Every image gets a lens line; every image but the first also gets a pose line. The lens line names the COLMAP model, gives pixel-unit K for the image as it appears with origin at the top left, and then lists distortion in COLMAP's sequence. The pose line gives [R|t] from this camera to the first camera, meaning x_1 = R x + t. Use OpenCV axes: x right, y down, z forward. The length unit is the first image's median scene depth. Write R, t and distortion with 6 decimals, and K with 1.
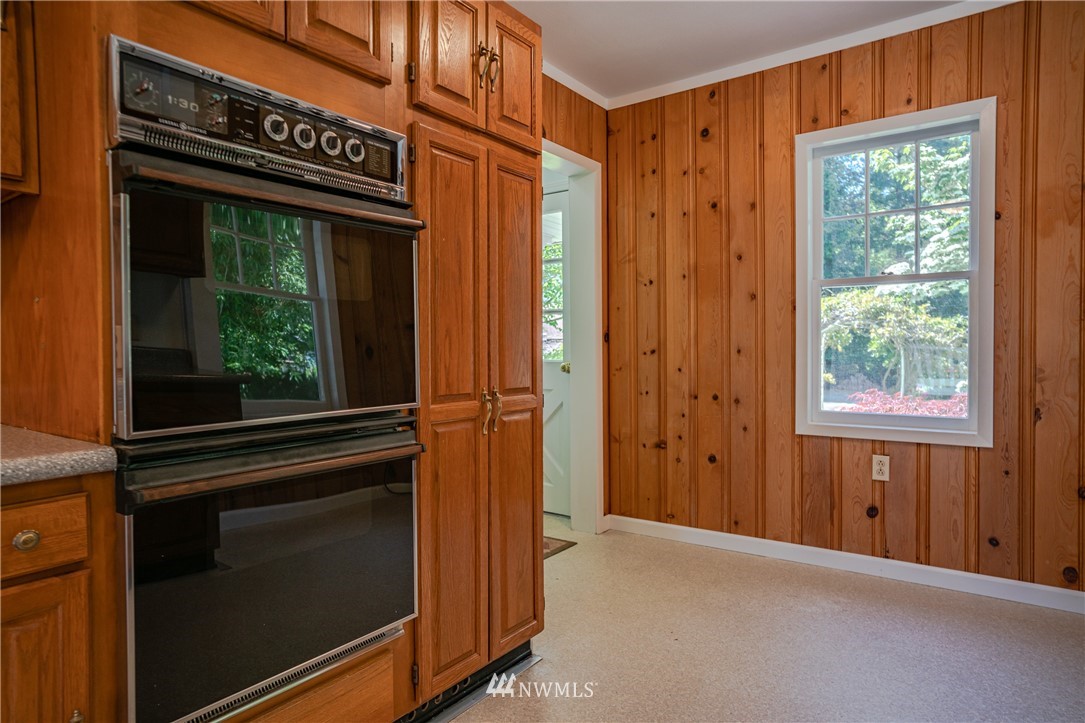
lens RADIAL K [[640.7, 0, 540.2], [0, 640.7, 360.1], [0, 0, 1]] dist [-0.021340, 0.018353]
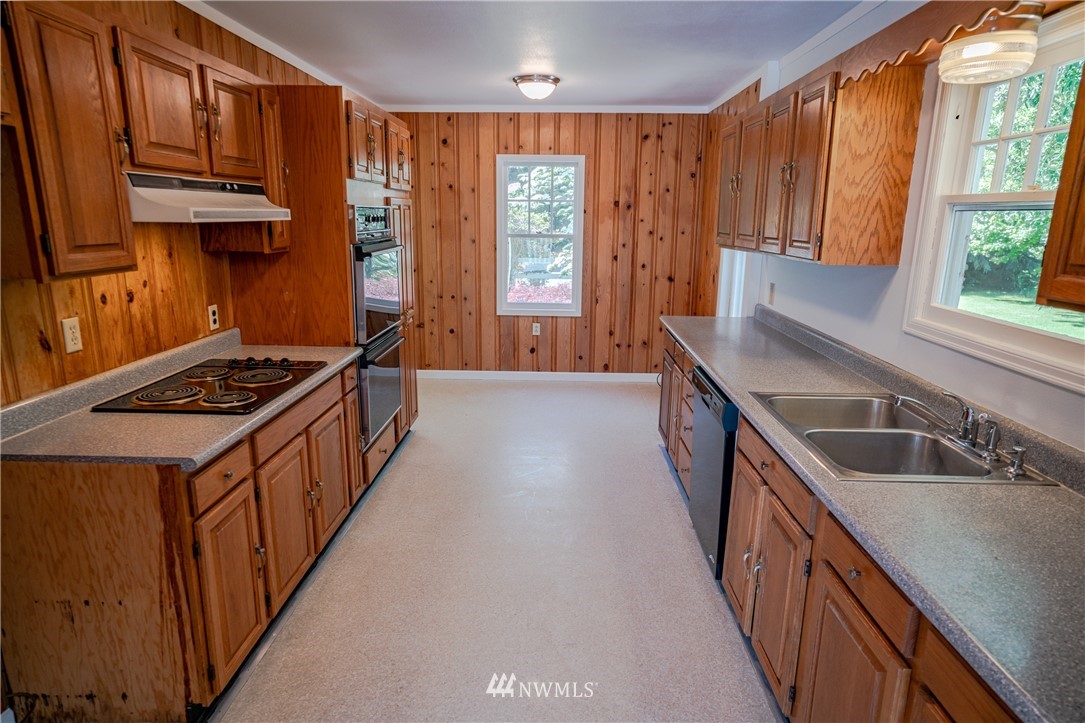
lens RADIAL K [[640.7, 0, 542.6], [0, 640.7, 363.6], [0, 0, 1]] dist [-0.021340, 0.018353]
pose [[0.835956, -0.112586, 0.537123, -0.535178], [-0.005269, 0.977039, 0.212996, -0.152601], [-0.548770, -0.180886, 0.816169, -0.674375]]
